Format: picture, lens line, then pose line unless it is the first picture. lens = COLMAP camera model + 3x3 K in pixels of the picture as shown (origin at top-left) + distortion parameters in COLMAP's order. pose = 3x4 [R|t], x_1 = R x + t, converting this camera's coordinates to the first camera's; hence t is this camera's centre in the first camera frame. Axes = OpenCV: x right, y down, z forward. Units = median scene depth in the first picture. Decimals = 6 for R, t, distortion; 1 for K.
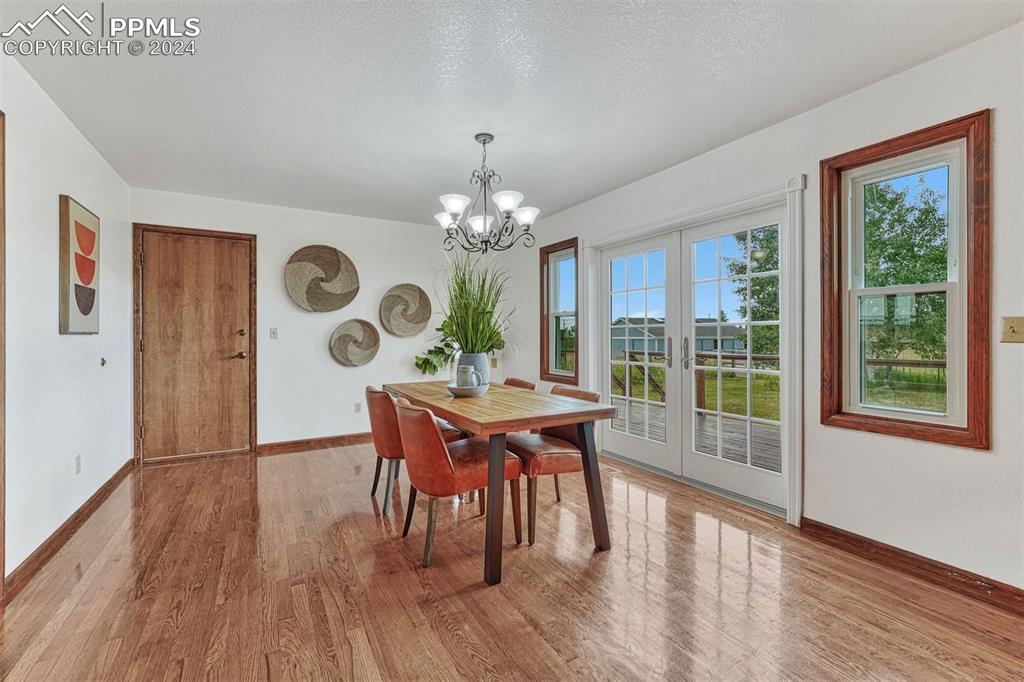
lens RADIAL K [[420.4, 0, 493.4], [0, 420.4, 334.2], [0, 0, 1]] dist [-0.000864, -0.000004]
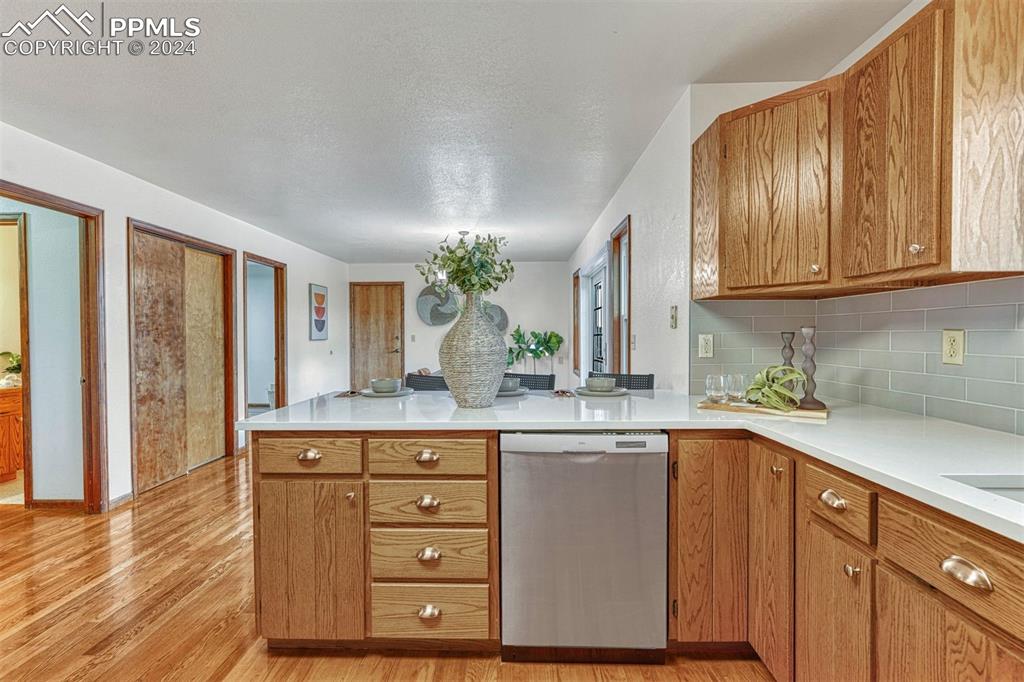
lens RADIAL K [[465.5, 0, 512.0], [0, 465.5, 341.0], [0, 0, 1]] dist [-0.000023, 0.000393]
pose [[0.862073, 0.001444, -0.506782, 0.837827], [0.006438, 0.999884, 0.013800, -0.015513], [0.506743, -0.015159, 0.861964, -0.457199]]
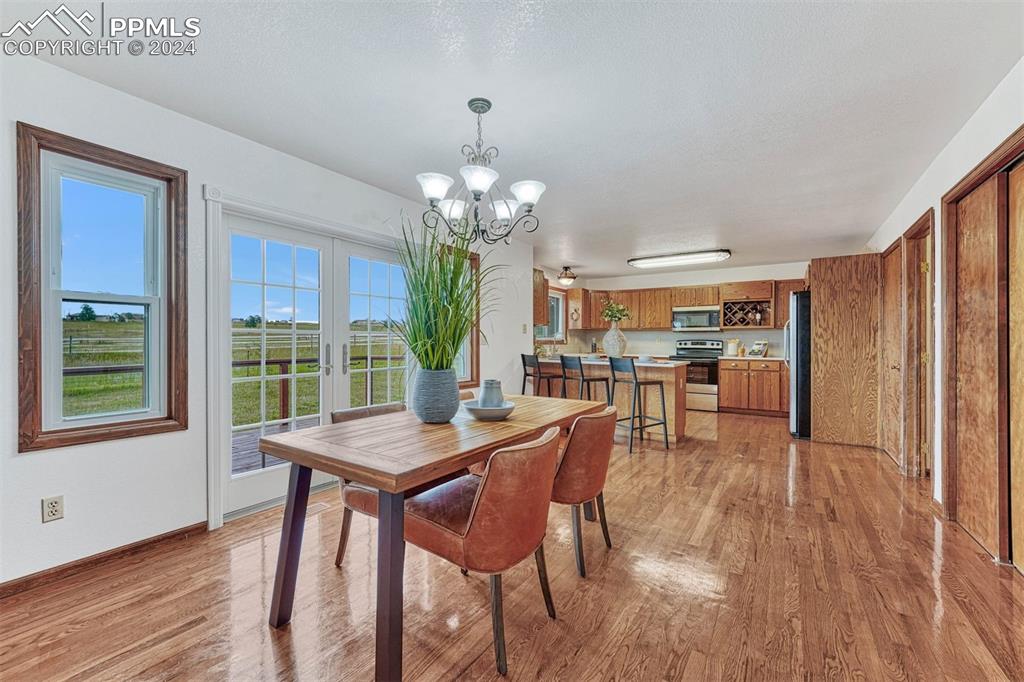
lens RADIAL K [[420.4, 0, 493.4], [0, 420.4, 334.2], [0, 0, 1]] dist [-0.000864, -0.000004]
pose [[-0.436223, 0.016446, 0.899688, -0.565212], [-0.000610, 0.999827, -0.018572, 0.002705], [-0.899838, -0.008650, -0.436138, 0.946362]]
